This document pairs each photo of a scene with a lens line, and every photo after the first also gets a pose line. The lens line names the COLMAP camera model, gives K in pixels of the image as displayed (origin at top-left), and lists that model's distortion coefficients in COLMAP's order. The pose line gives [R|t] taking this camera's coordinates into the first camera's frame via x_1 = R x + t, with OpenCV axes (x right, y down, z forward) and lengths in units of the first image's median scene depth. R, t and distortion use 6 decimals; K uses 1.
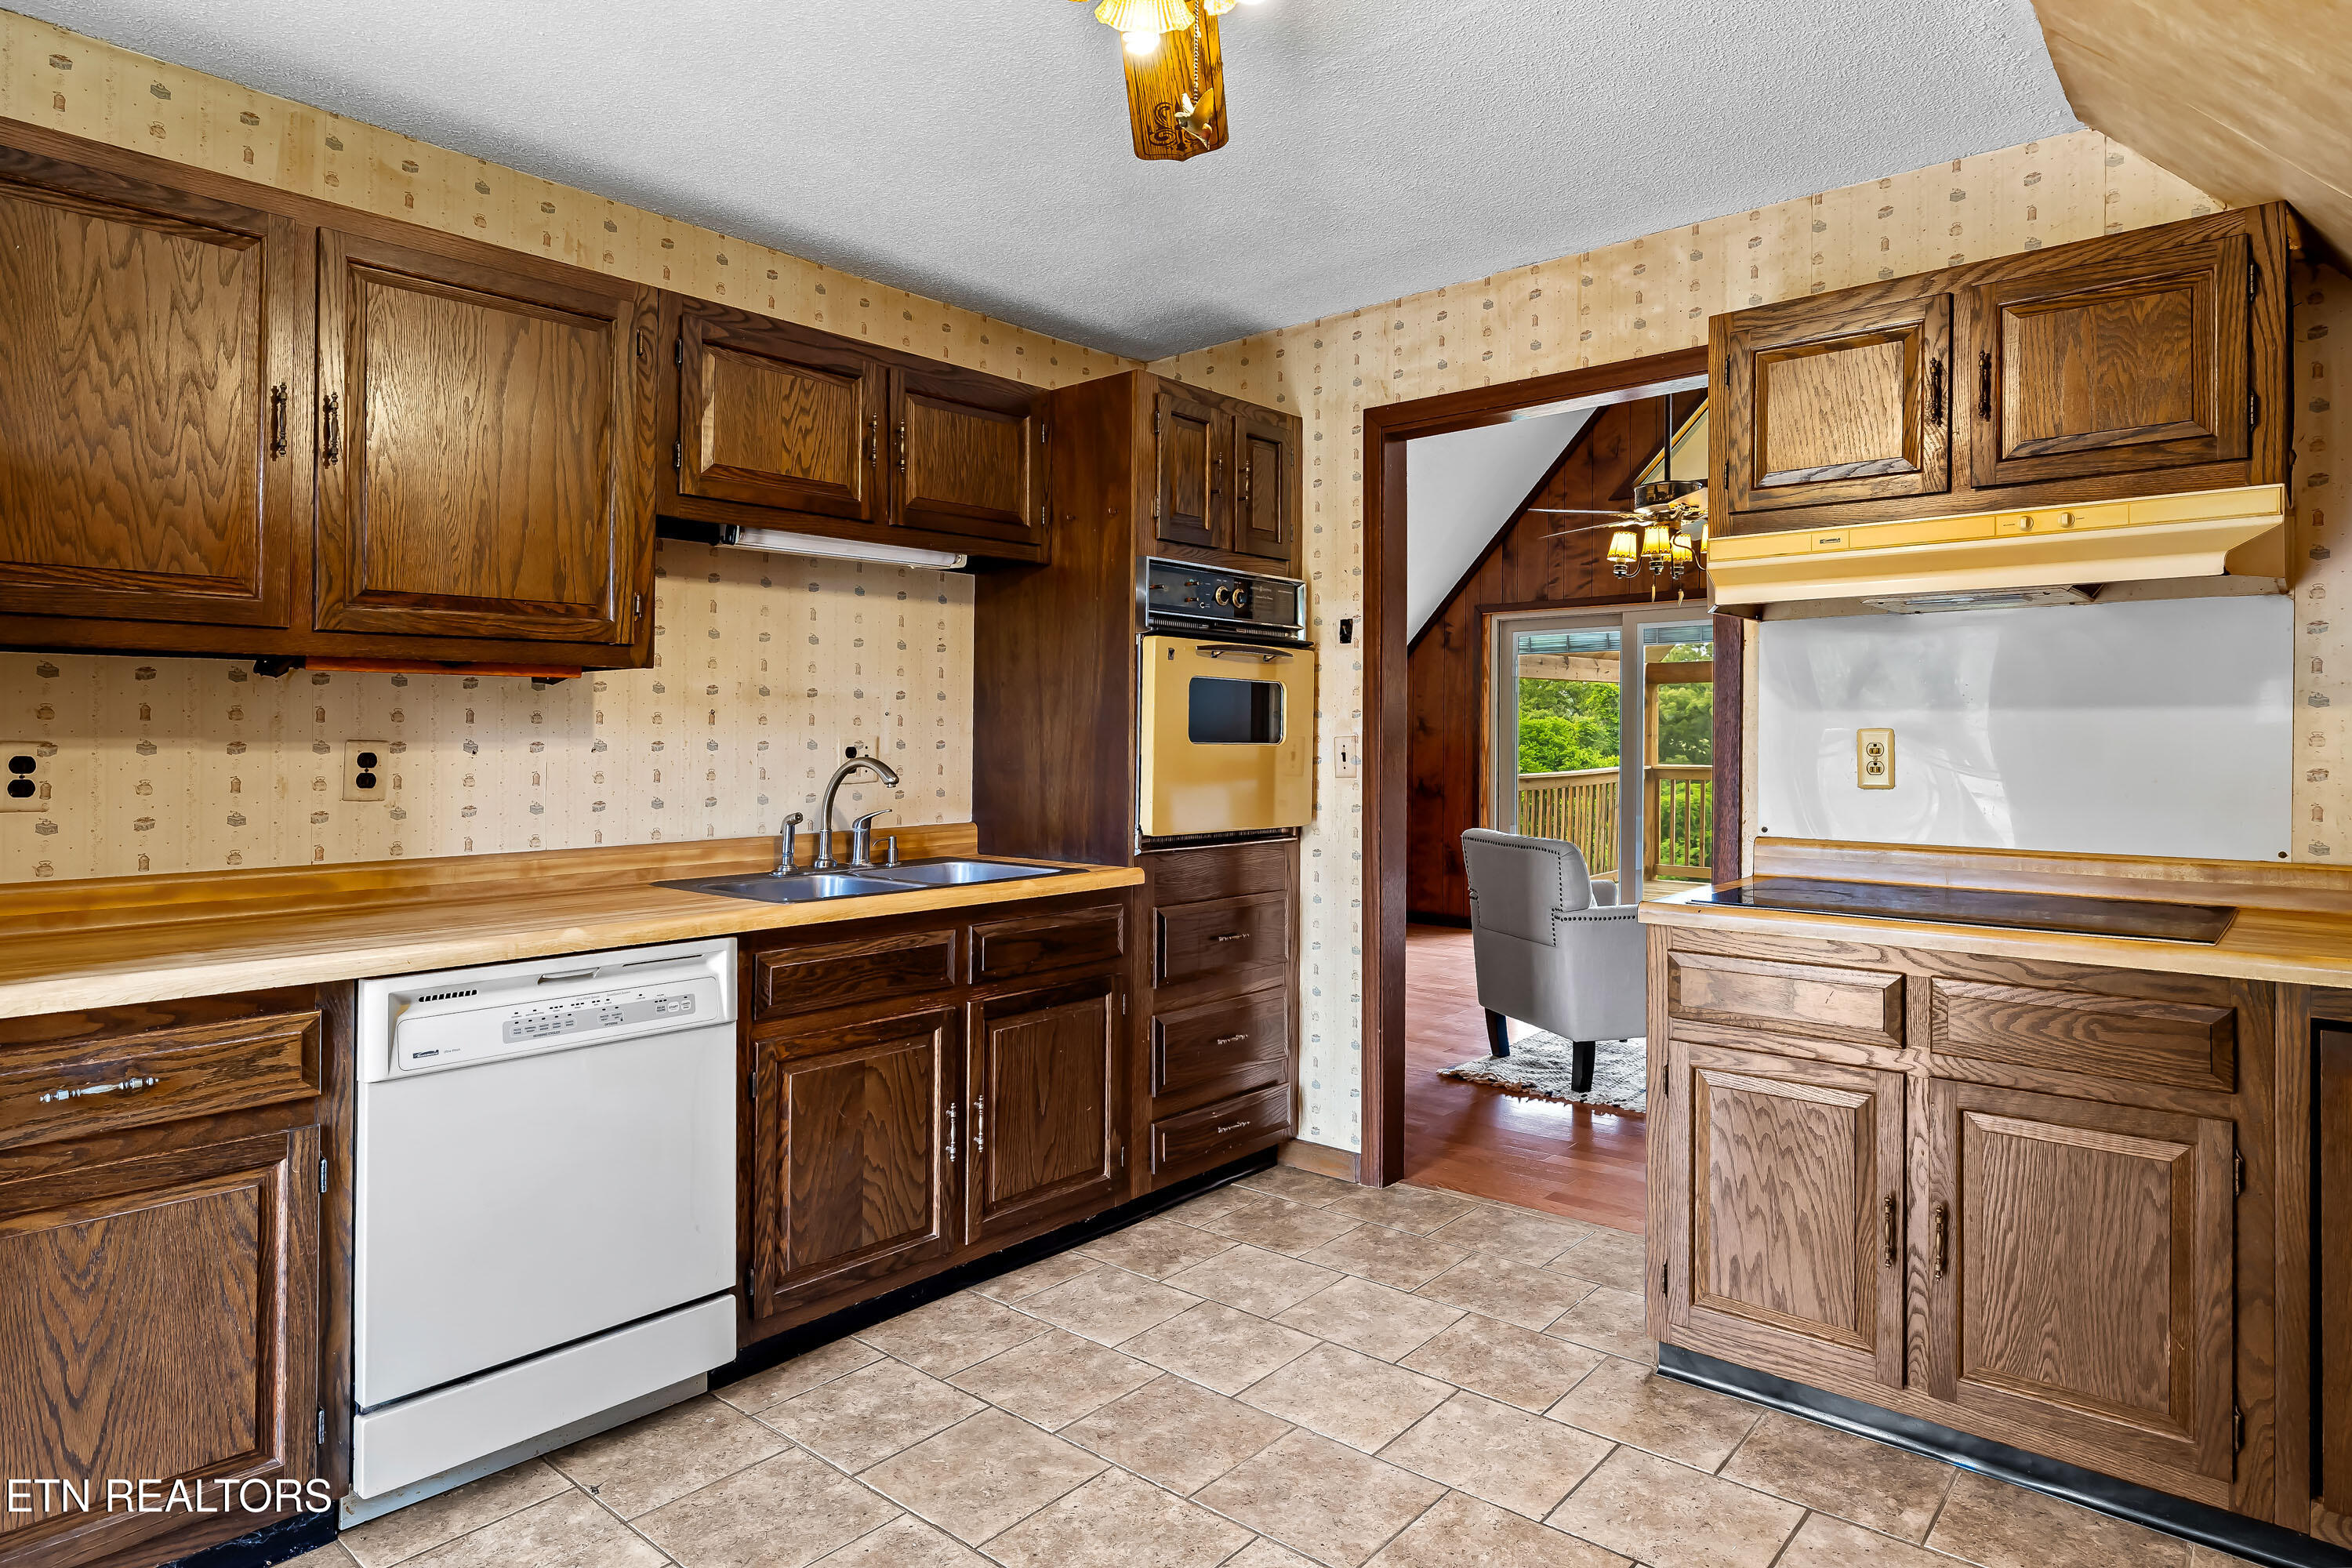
lens RADIAL K [[1313.8, 0, 1146.6], [0, 1313.8, 724.2], [0, 0, 1]] dist [0.022260, -0.007499]
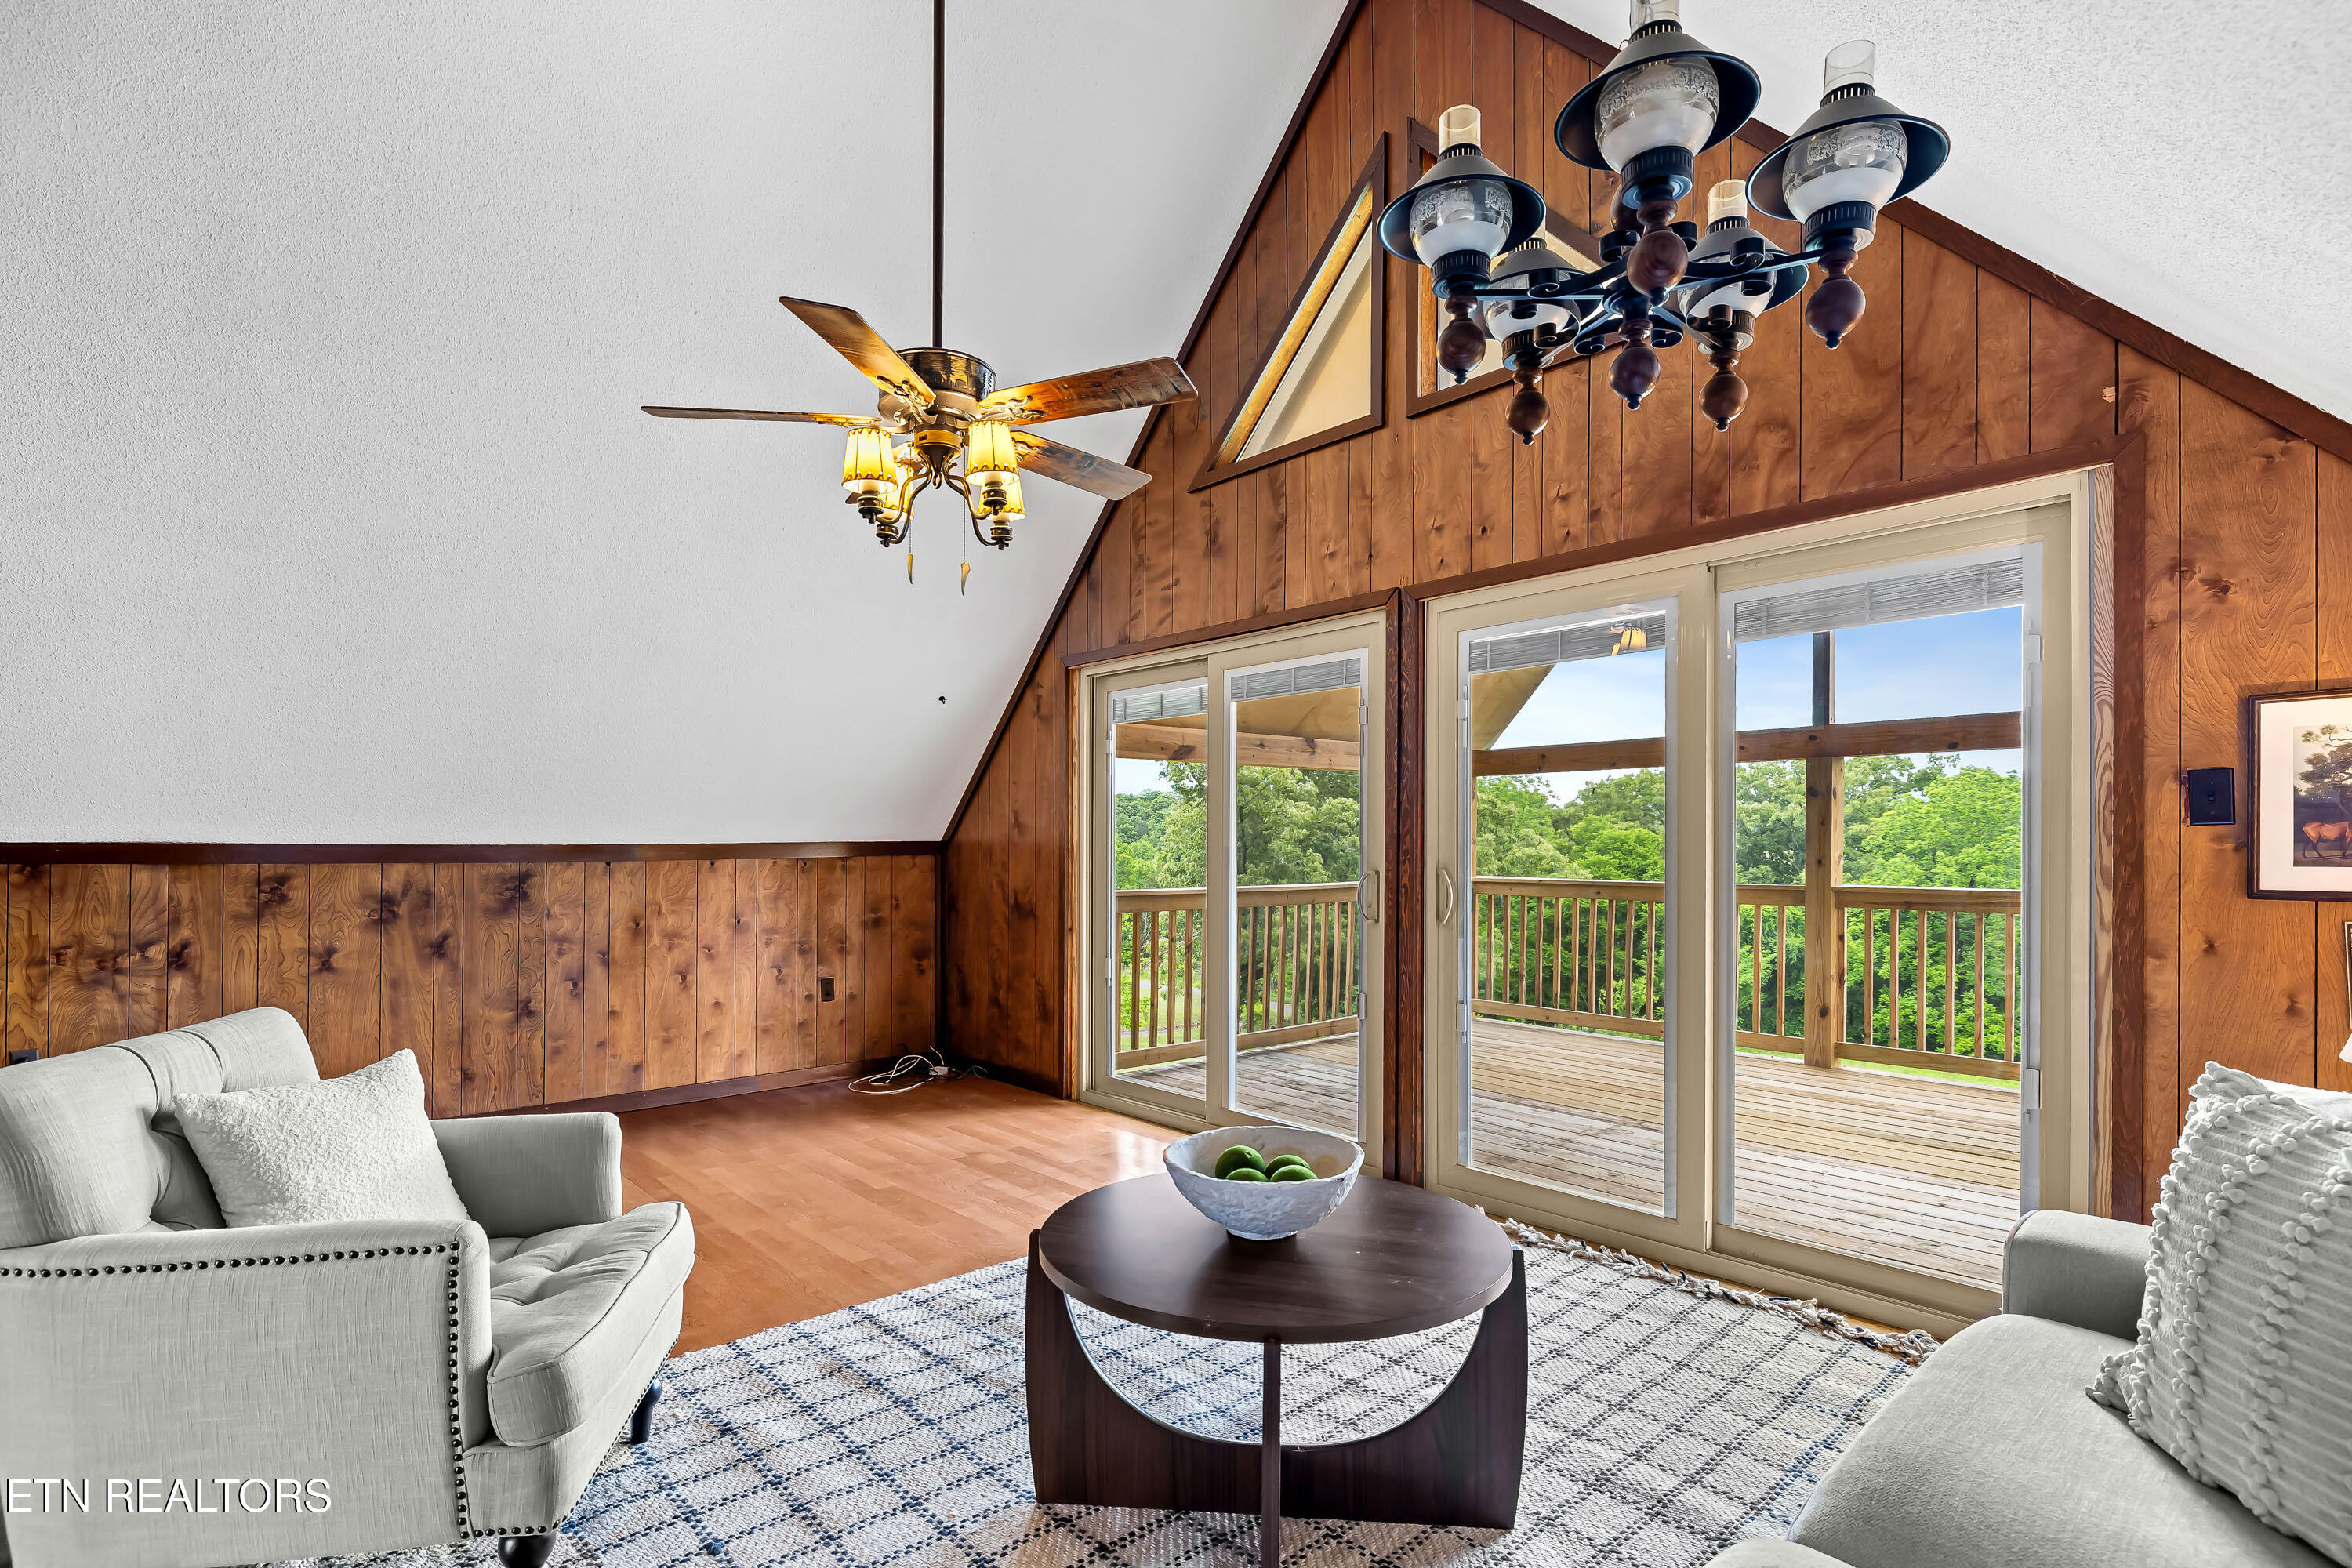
lens RADIAL K [[1152.0, 0, 1155.3], [0, 1152.0, 849.8], [0, 0, 1]] dist [-0.004167, 0.001119]
pose [[0.992722, 0.006339, -0.120265, 1.149524], [-0.004725, 0.999895, 0.013699, 0.023783], [0.120339, -0.013031, 0.992647, 1.132954]]
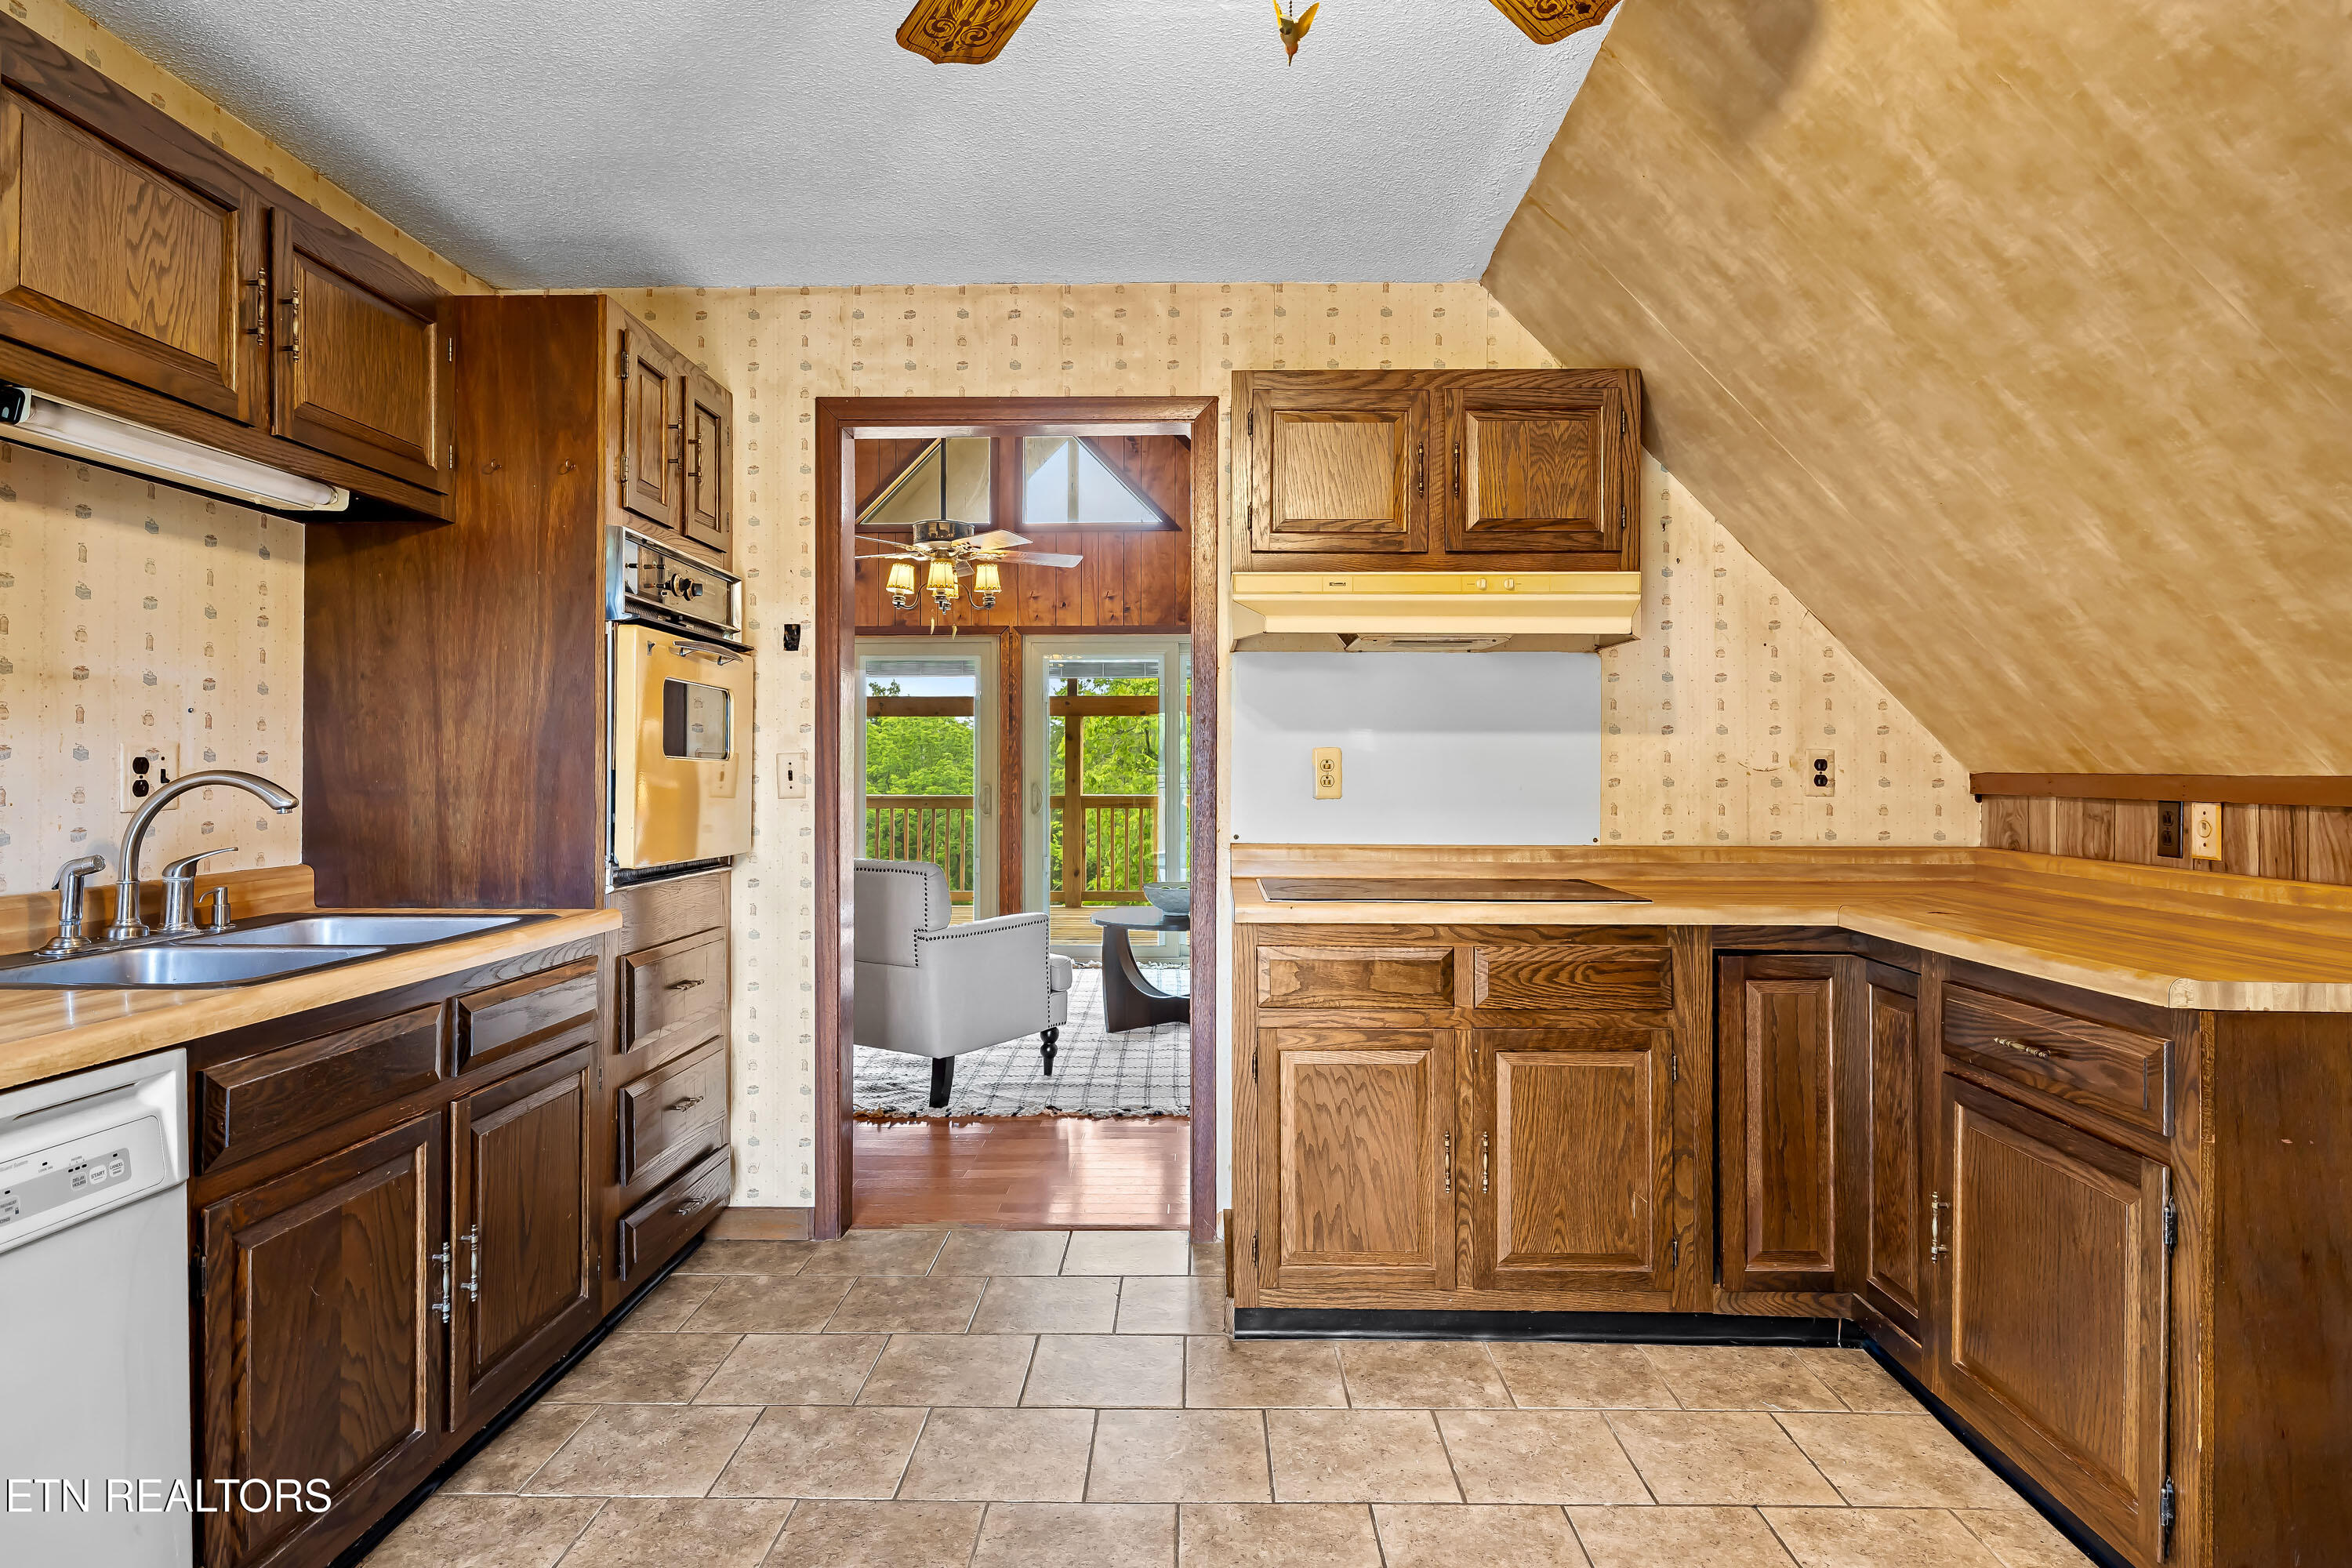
lens RADIAL K [[1313.8, 0, 1132.3], [0, 1313.8, 764.3], [0, 0, 1]] dist [0.022260, -0.007499]
pose [[0.774647, 0.007763, 0.632346, -0.316700], [-0.009795, 0.999952, -0.000277, 0.019510], [-0.632318, -0.005979, 0.774686, 0.193290]]
